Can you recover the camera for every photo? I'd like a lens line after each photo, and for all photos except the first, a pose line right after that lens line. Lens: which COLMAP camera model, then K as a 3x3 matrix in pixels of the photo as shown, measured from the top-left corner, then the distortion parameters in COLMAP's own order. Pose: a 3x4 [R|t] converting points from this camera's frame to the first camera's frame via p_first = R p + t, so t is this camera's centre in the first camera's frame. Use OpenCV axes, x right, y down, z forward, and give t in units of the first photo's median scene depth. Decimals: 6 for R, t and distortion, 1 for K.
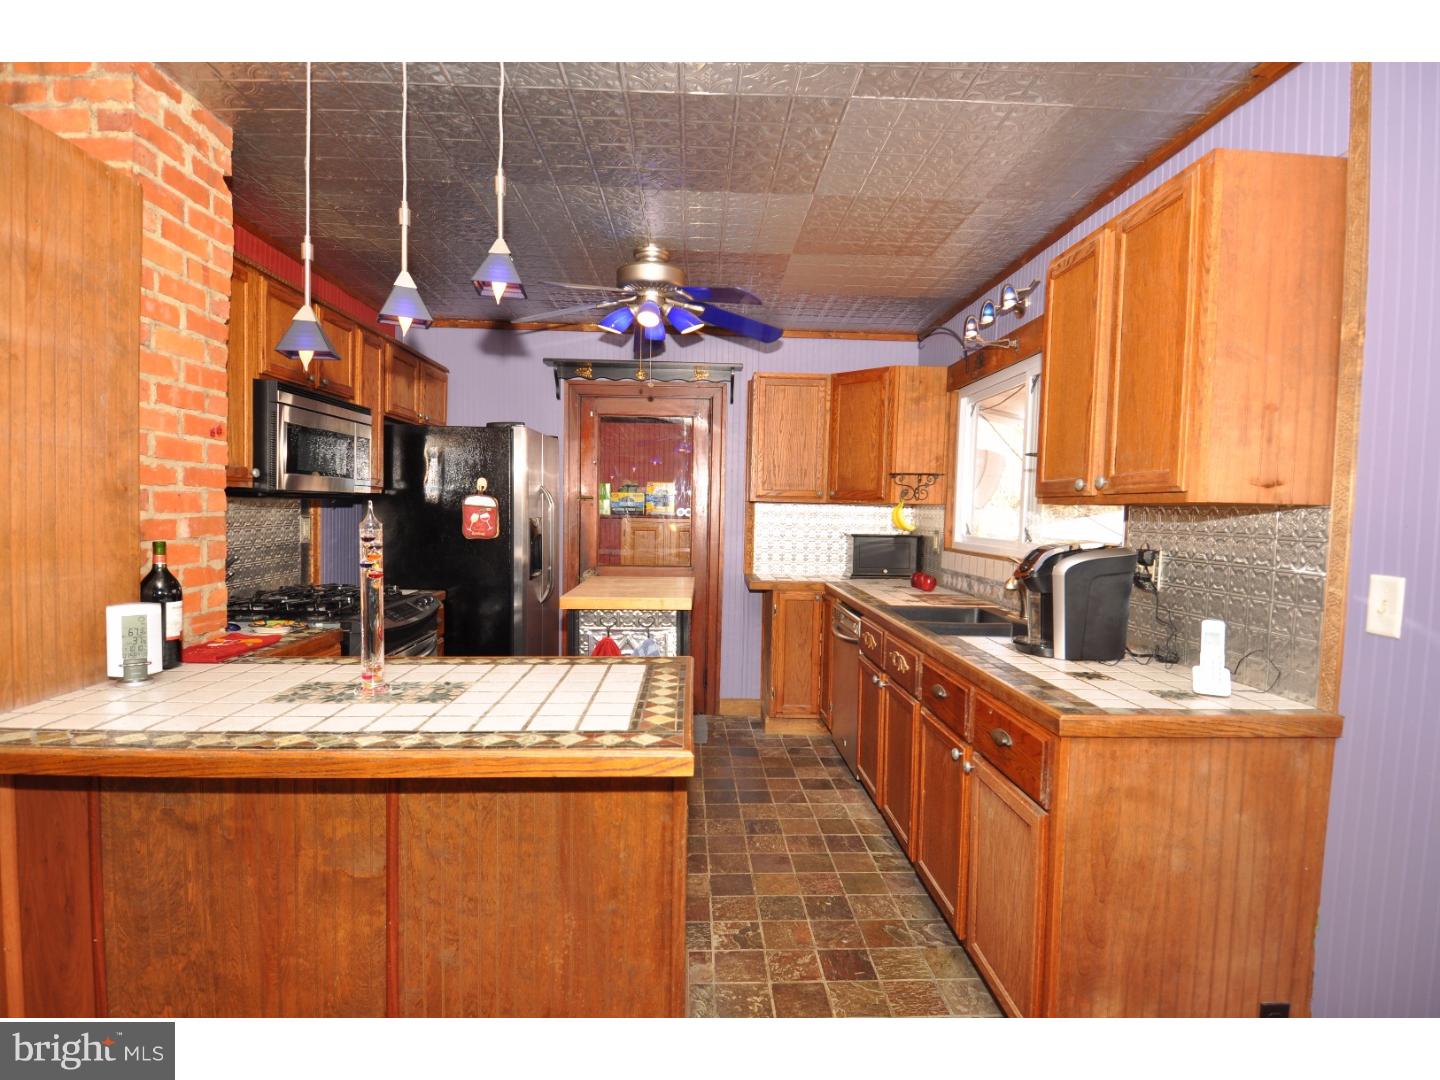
lens RADIAL K [[740.3, 0, 720.0], [0, 740.3, 540.0], [0, 0, 1]] dist [0.055984, -0.058947]
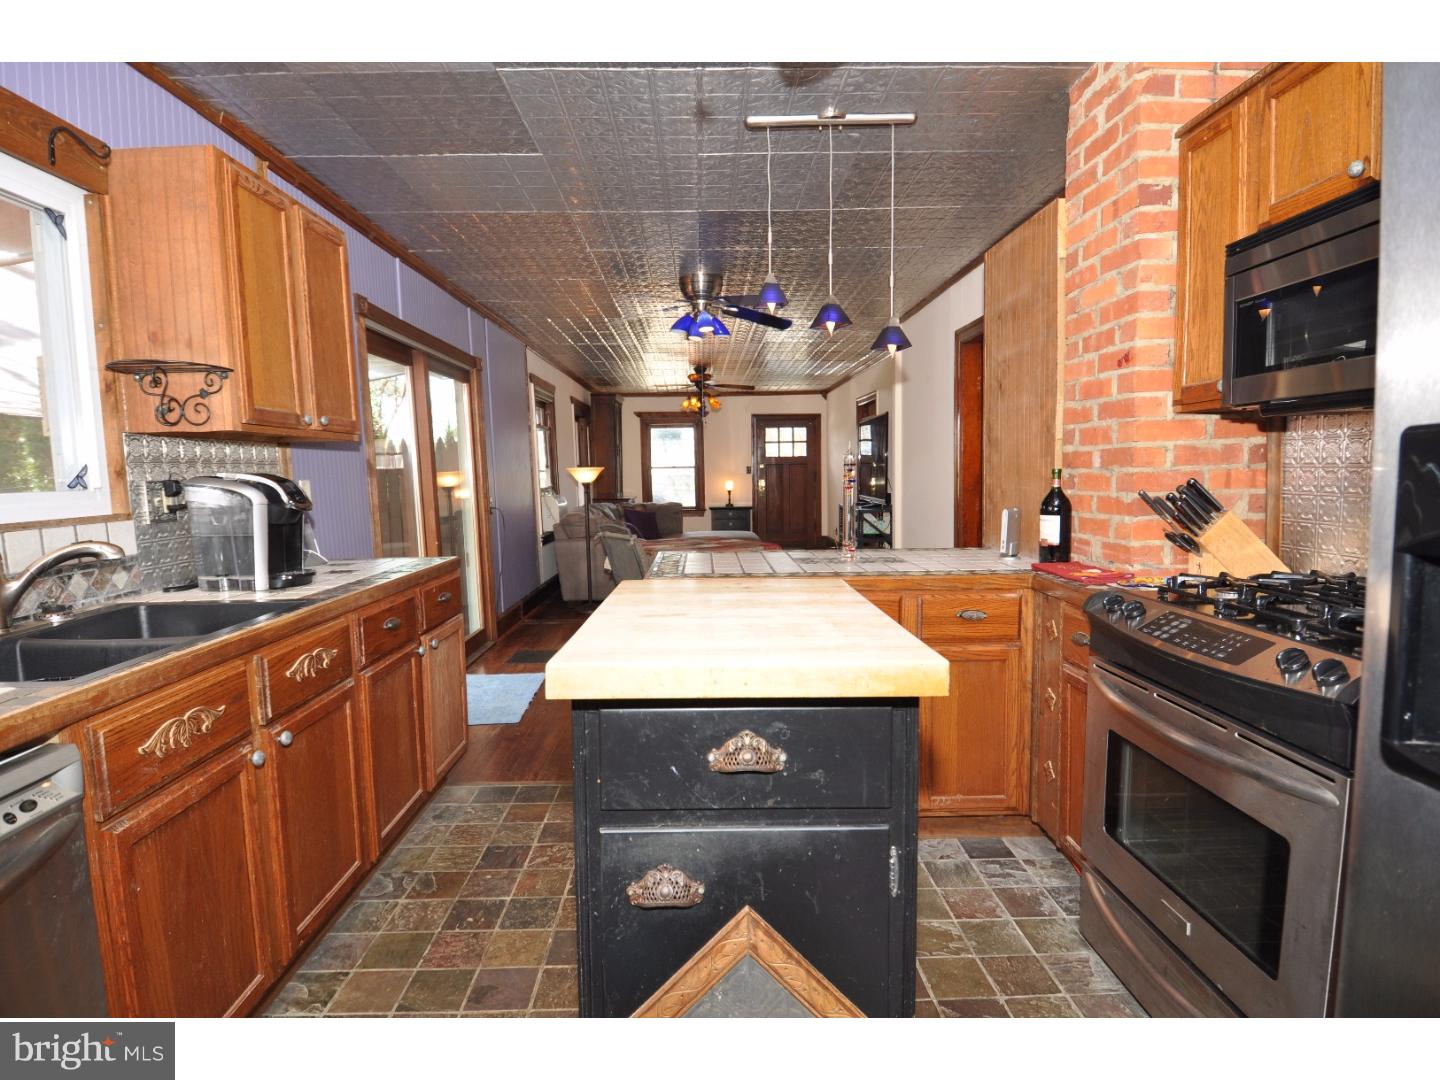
lens RADIAL K [[740.3, 0, 720.0], [0, 740.3, 540.0], [0, 0, 1]] dist [0.055984, -0.058947]
pose [[-0.999976, -0.003414, 0.006077, -0.126942], [-0.002555, 0.990703, 0.136016, -0.036923], [-0.006485, 0.135997, -0.990688, 1.696669]]
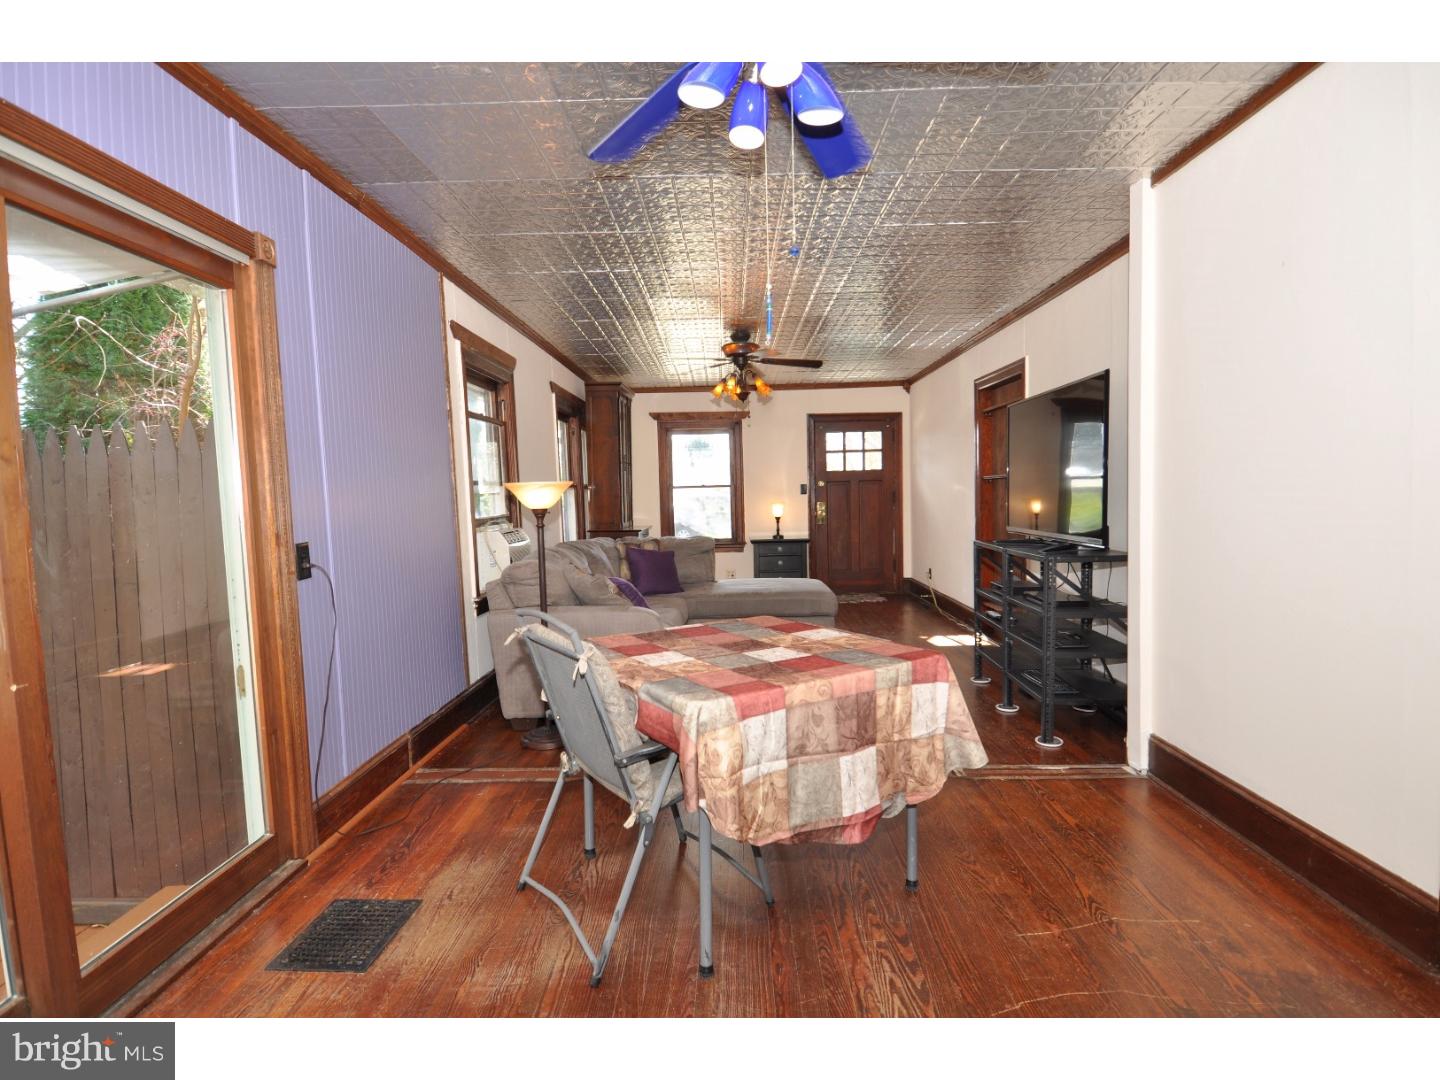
lens RADIAL K [[740.3, 0, 720.0], [0, 740.3, 540.0], [0, 0, 1]] dist [0.055984, -0.058947]
pose [[-0.998718, 0.000755, 0.050607, -0.062563], [0.006129, 0.994334, 0.106124, 0.027685], [-0.050240, 0.106298, -0.993064, 0.482073]]
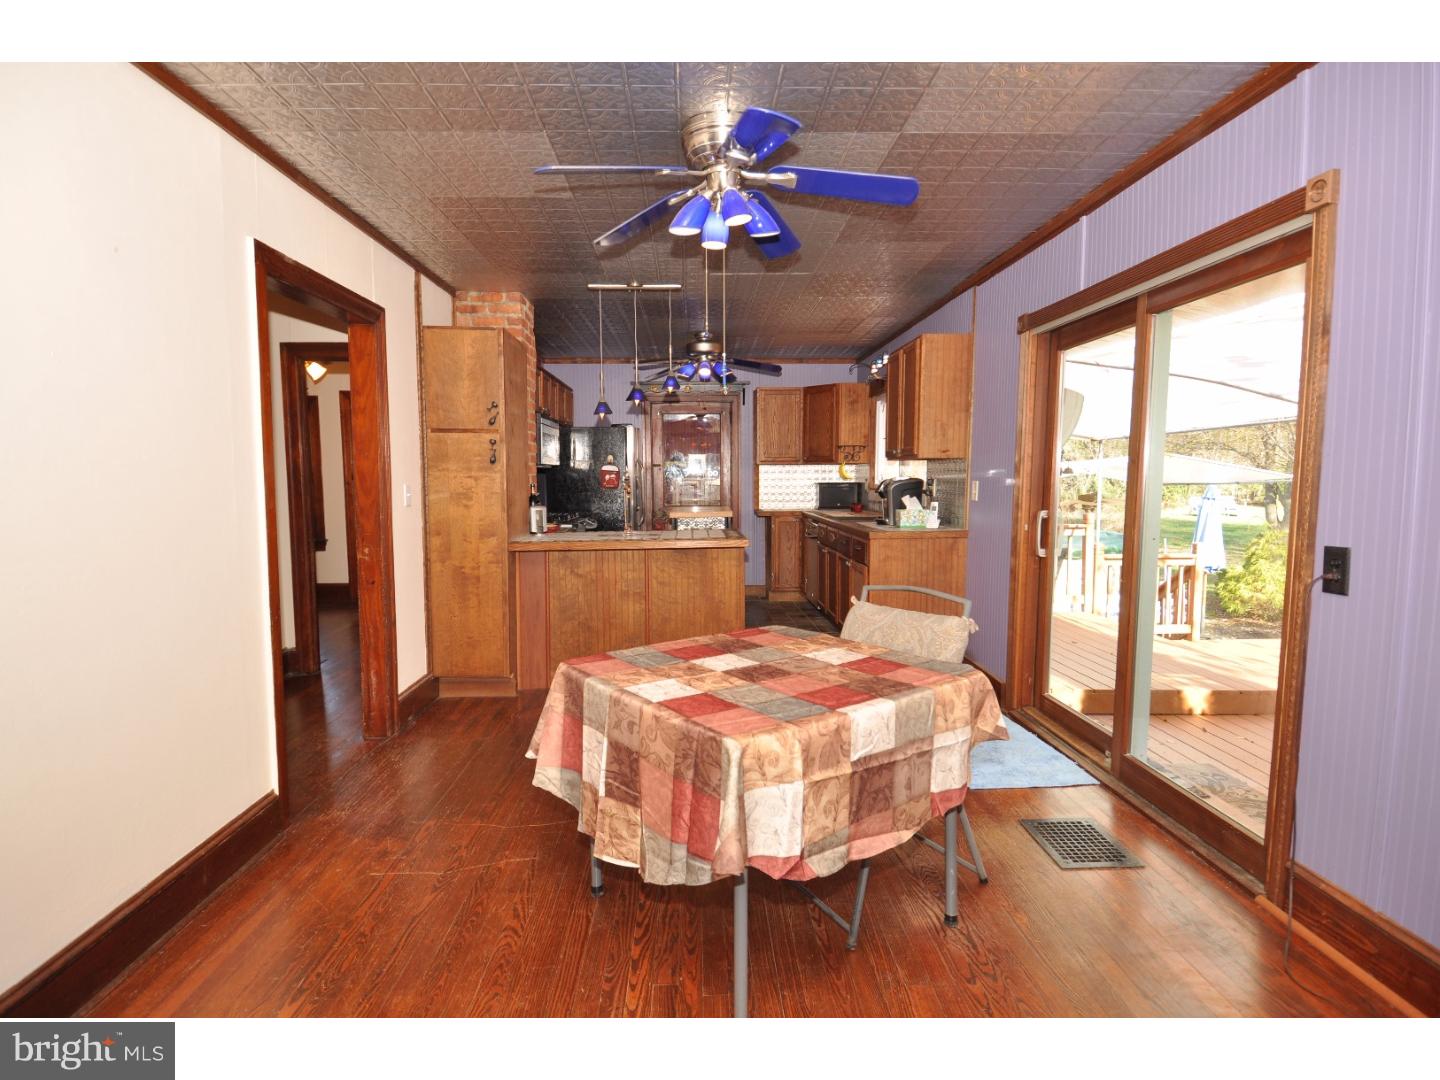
lens RADIAL K [[740.3, 0, 720.0], [0, 740.3, 540.0], [0, 0, 1]] dist [0.055984, -0.058947]
pose [[0.999617, -0.027557, 0.002612, -0.087063], [0.027417, 0.998677, 0.043497, 0.073344], [-0.003807, -0.043409, 0.999050, -1.155246]]
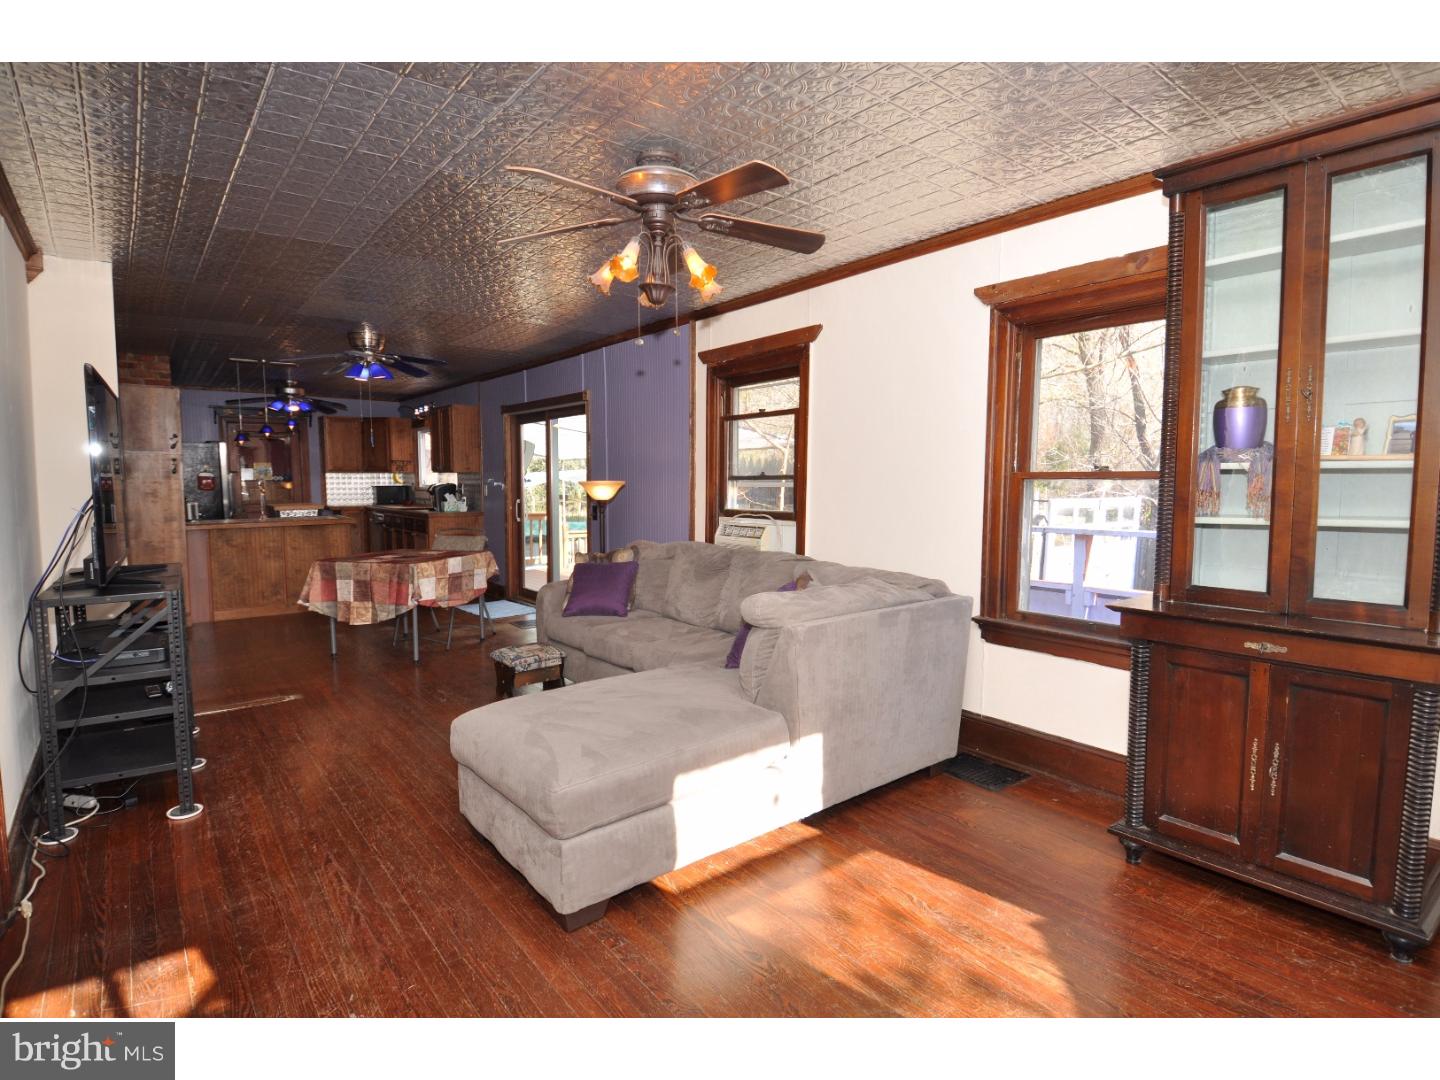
lens RADIAL K [[740.3, 0, 720.0], [0, 740.3, 540.0], [0, 0, 1]] dist [0.055984, -0.058947]
pose [[0.805991, -0.071477, 0.587596, -0.587807], [0.043479, 0.997150, 0.061658, 0.110715], [-0.590329, -0.024148, 0.806802, -2.654344]]
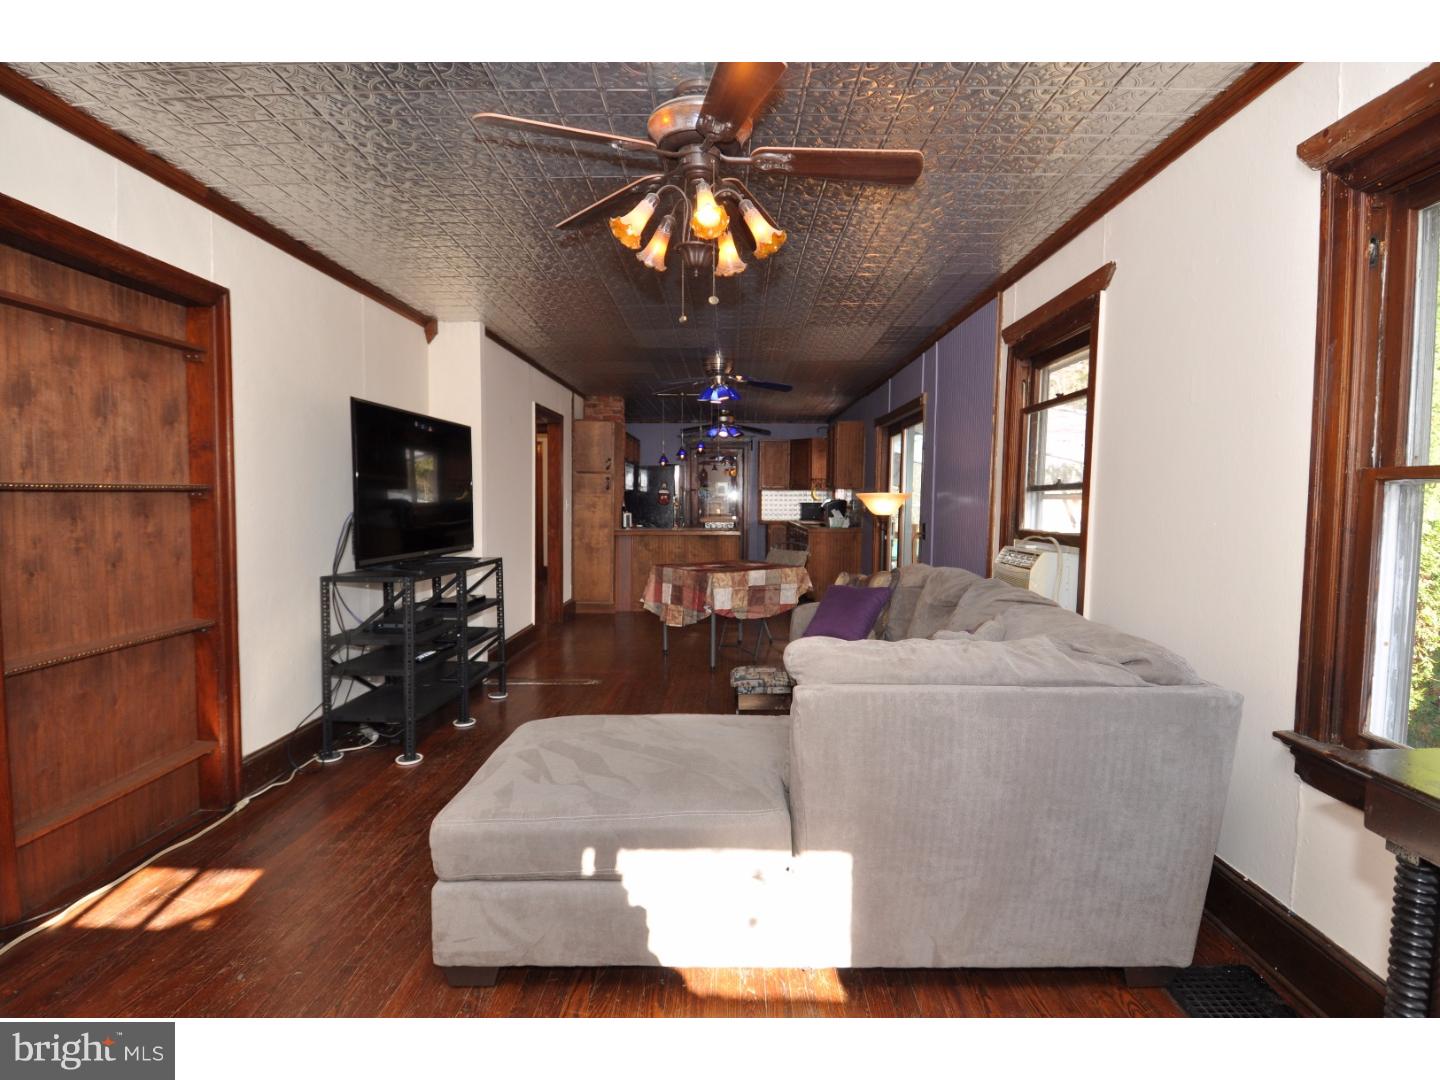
lens RADIAL K [[740.3, 0, 720.0], [0, 740.3, 540.0], [0, 0, 1]] dist [0.055984, -0.058947]
pose [[0.998597, -0.014642, -0.050893, 0.054531], [0.015300, 0.999804, 0.012561, 0.143910], [0.050699, -0.013322, 0.998625, -2.614138]]
